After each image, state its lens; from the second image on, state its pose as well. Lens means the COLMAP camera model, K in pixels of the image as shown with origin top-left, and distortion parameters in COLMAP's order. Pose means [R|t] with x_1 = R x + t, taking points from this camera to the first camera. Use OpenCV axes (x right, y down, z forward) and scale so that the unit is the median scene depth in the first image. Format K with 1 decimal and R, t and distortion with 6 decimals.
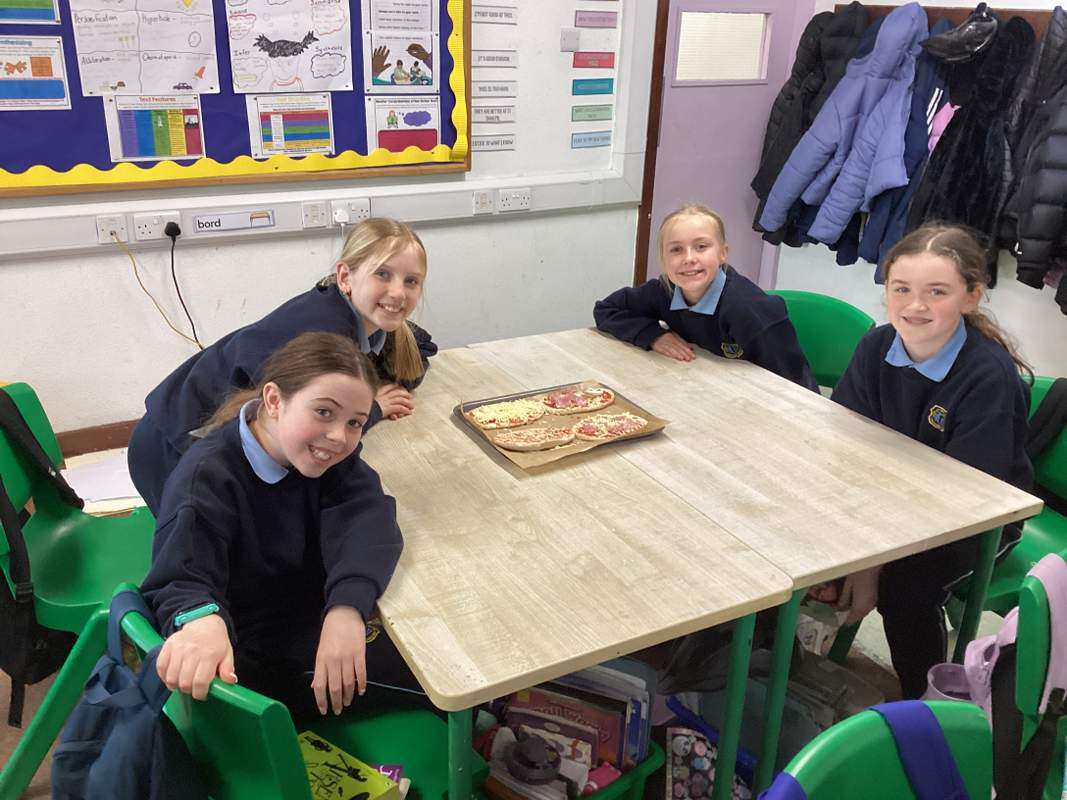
lens RADIAL K [[984.4, 0, 533.5], [0, 984.4, 400.0], [0, 0, 1]] dist [0.069291, -0.092062]
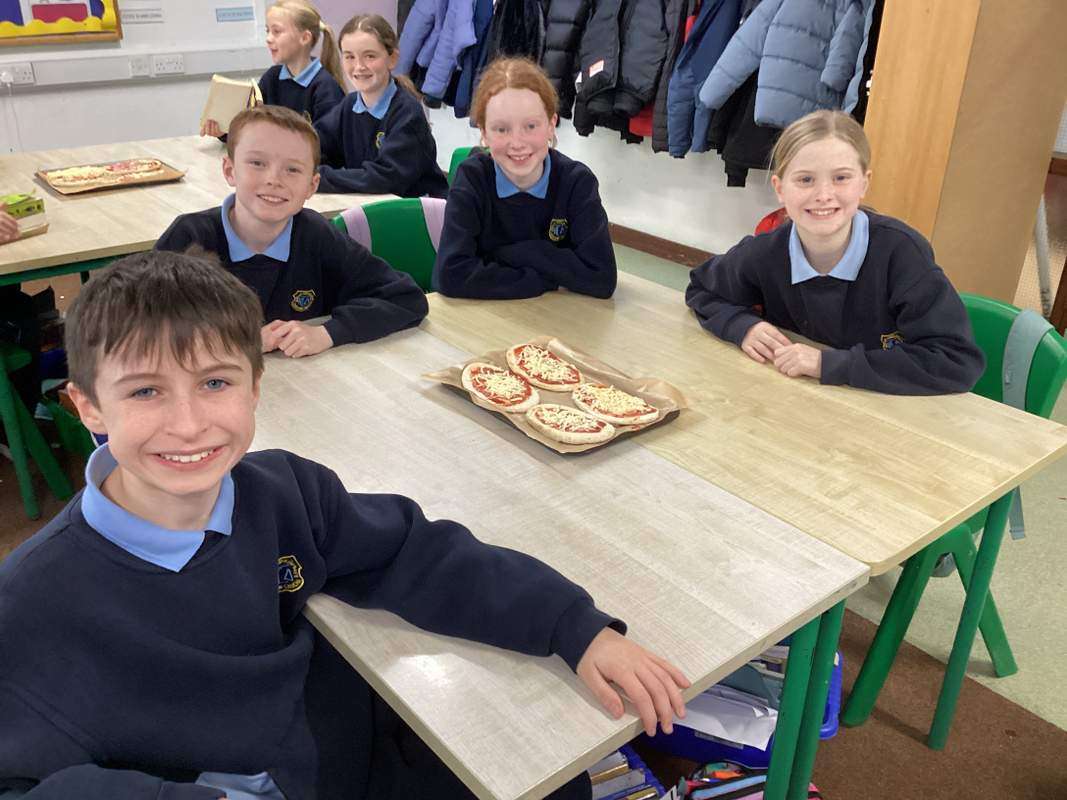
lens RADIAL K [[977.3, 0, 558.8], [0, 977.3, 402.5], [0, 0, 1]] dist [0.169182, -0.238764]
pose [[0.984094, -0.085650, 0.155638, 0.247292], [0.075863, 0.994812, 0.067784, 0.179060], [-0.160636, -0.054899, 0.985486, -0.346829]]
